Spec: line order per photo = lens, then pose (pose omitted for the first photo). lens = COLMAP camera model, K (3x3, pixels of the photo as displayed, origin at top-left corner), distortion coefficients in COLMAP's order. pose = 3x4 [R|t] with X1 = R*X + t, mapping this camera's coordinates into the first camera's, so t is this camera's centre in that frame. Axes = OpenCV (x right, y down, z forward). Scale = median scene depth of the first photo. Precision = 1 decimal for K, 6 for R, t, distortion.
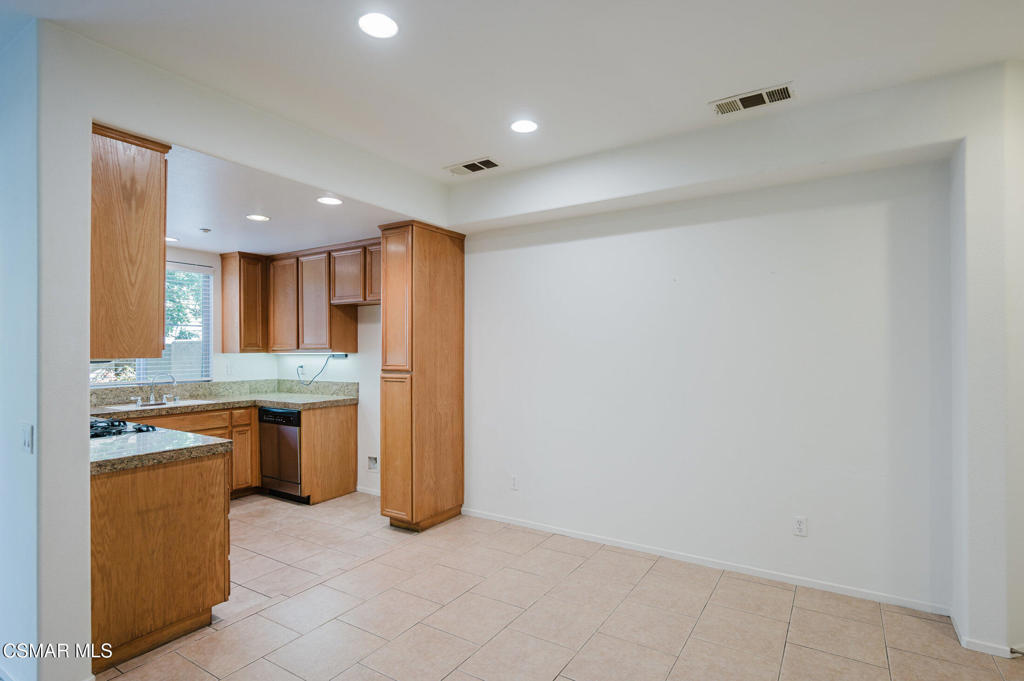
lens RADIAL K [[516.1, 0, 514.3], [0, 516.1, 341.7], [0, 0, 1]] dist [0.000390, 0.000026]
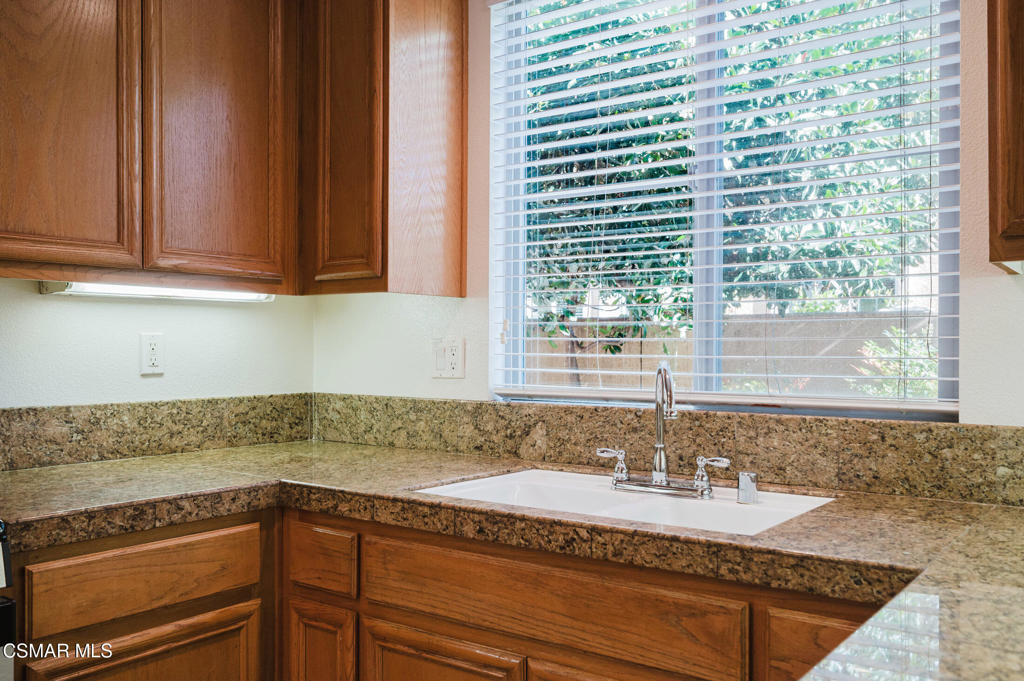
lens RADIAL K [[884.3, 0, 511.0], [0, 884.3, 345.6], [0, 0, 1]] dist [-0.003765, 0.006493]
pose [[-0.071087, 0.000621, -0.997470, -0.478139], [0.013925, 0.999903, -0.000370, 0.093295], [0.997373, -0.013916, -0.071089, 1.730846]]
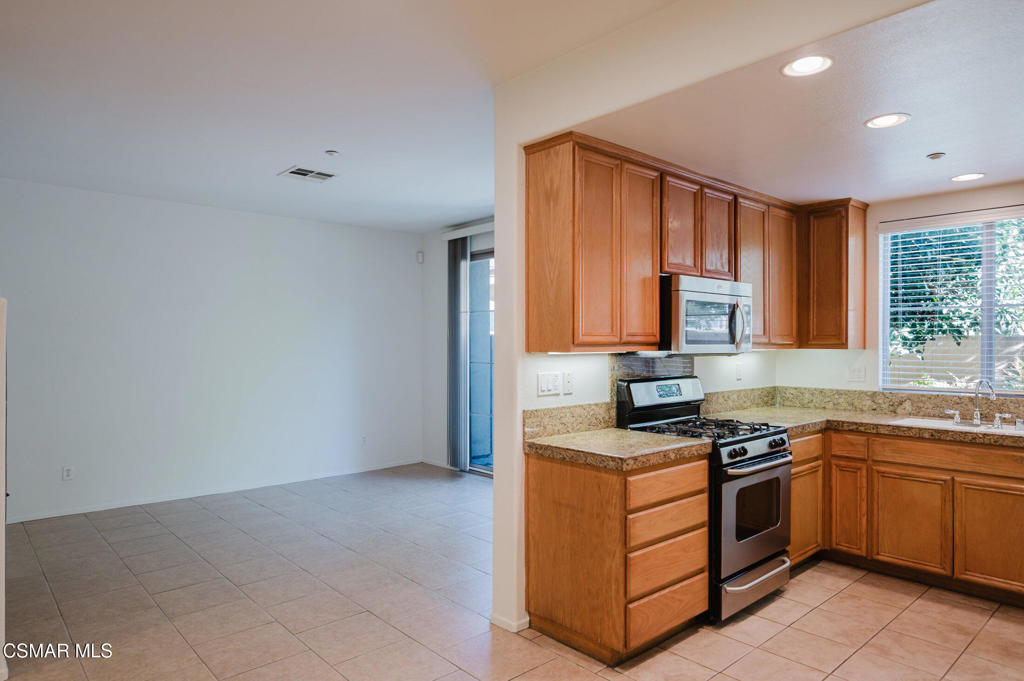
lens RADIAL K [[616.3, 0, 516.7], [0, 616.3, 344.6], [0, 0, 1]] dist [0.001156, -0.003200]
pose [[-0.269375, 0.001321, -0.963034, 0.436366], [0.014589, 0.999890, -0.002709, 0.017307], [0.962925, -0.014780, -0.269365, 1.149249]]
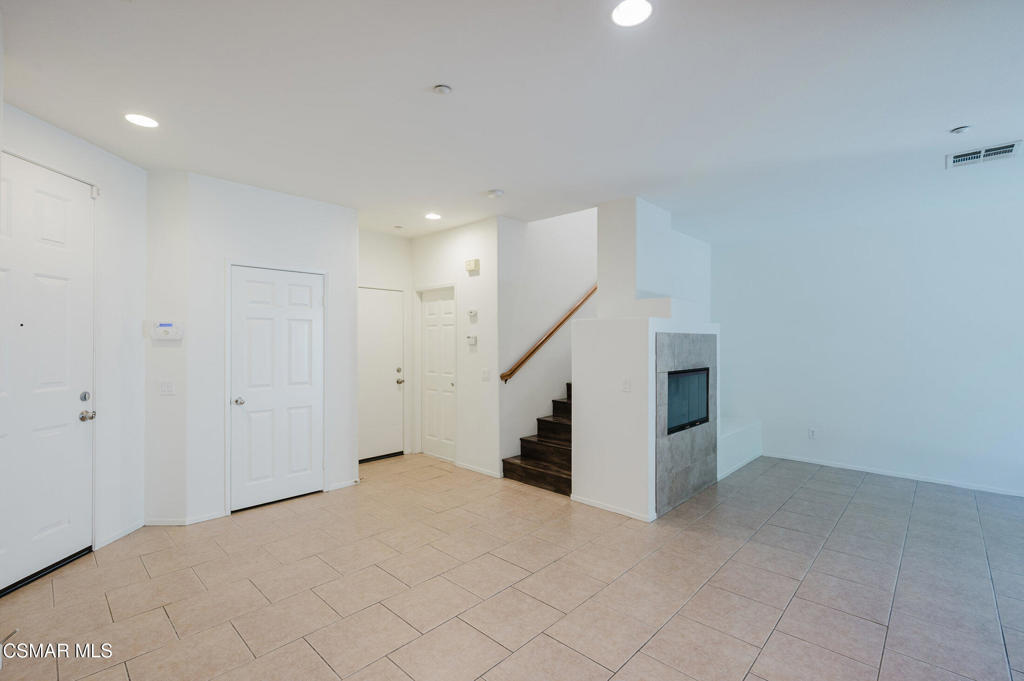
lens RADIAL K [[458.3, 0, 531.7], [0, 458.3, 340.7], [0, 0, 1]] dist [0.008123, -0.000198]
pose [[-0.986421, 0.000605, 0.164237, -0.175204], [-0.002949, 0.999767, -0.021390, 0.031813], [-0.164212, -0.021583, -0.986189, 1.497355]]
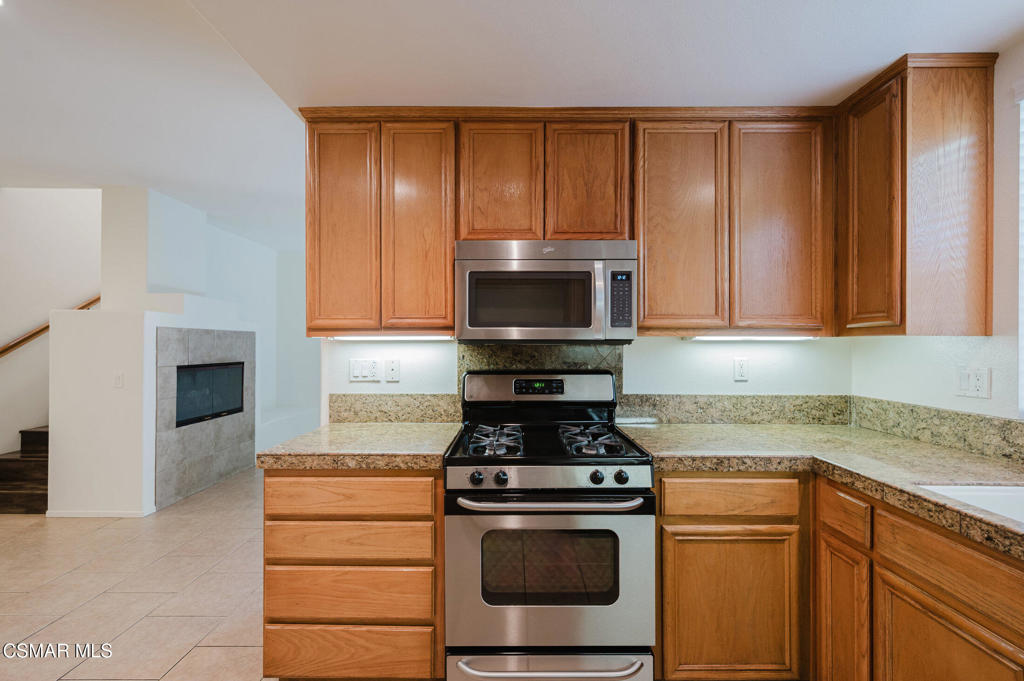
lens RADIAL K [[427.1, 0, 515.4], [0, 427.1, 342.6], [0, 0, 1]] dist [-0.000276, 0.000885]
pose [[-0.842540, -0.004729, -0.538613, -0.551690], [0.006240, 0.999809, -0.018540, 0.055886], [0.538597, -0.018982, -0.842350, 1.758780]]
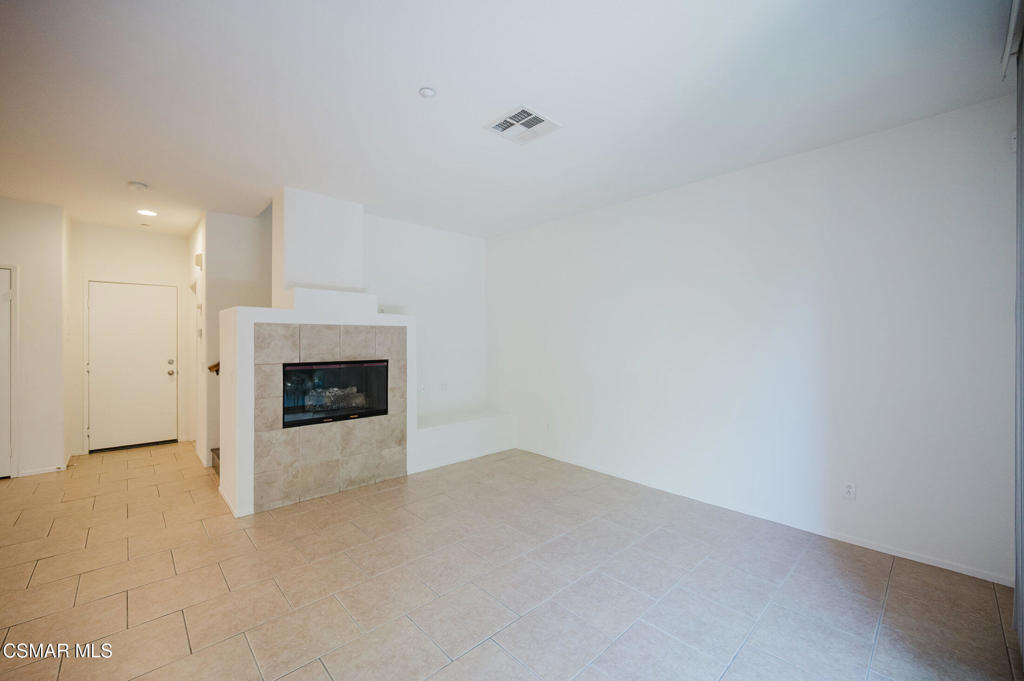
lens RADIAL K [[412.1, 0, 518.2], [0, 412.1, 338.4], [0, 0, 1]] dist [-0.002158, 0.000859]
pose [[-0.973531, 0.002418, 0.228543, -1.397264], [-0.001773, 0.999834, -0.018131, 0.042076], [-0.228549, -0.018056, -0.973365, 1.053076]]
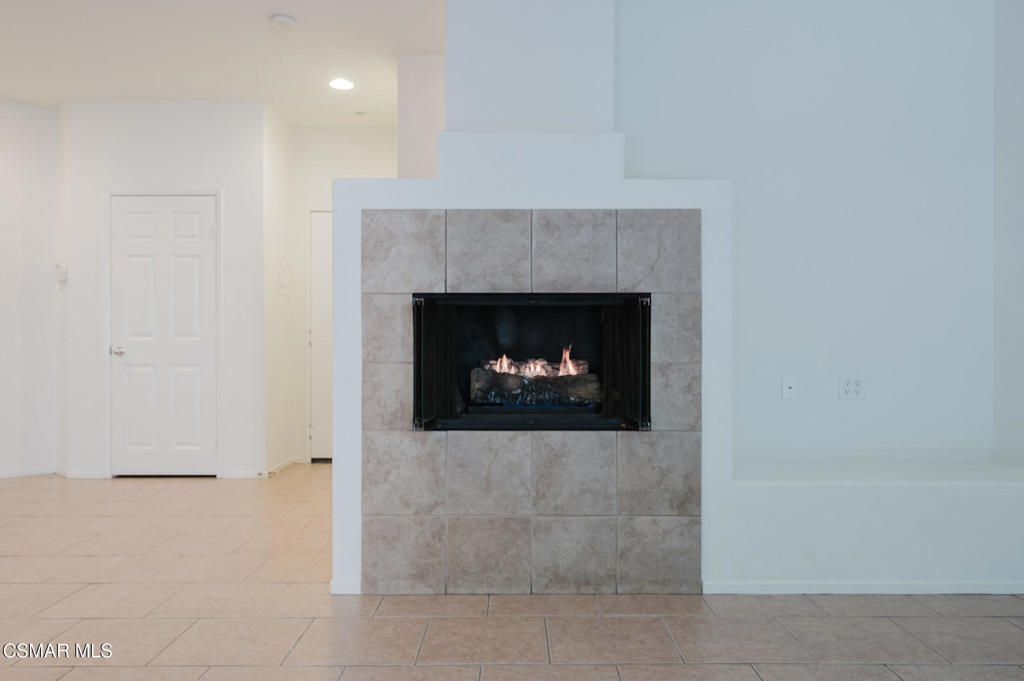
lens RADIAL K [[781.8, 0, 510.0], [0, 781.8, 344.5], [0, 0, 1]] dist [-0.007242, 0.009476]
pose [[-0.544649, 0.001171, 0.838663, -1.437935], [-0.011578, 0.999893, -0.008915, 0.185765], [-0.838584, -0.014566, -0.544578, 0.464961]]
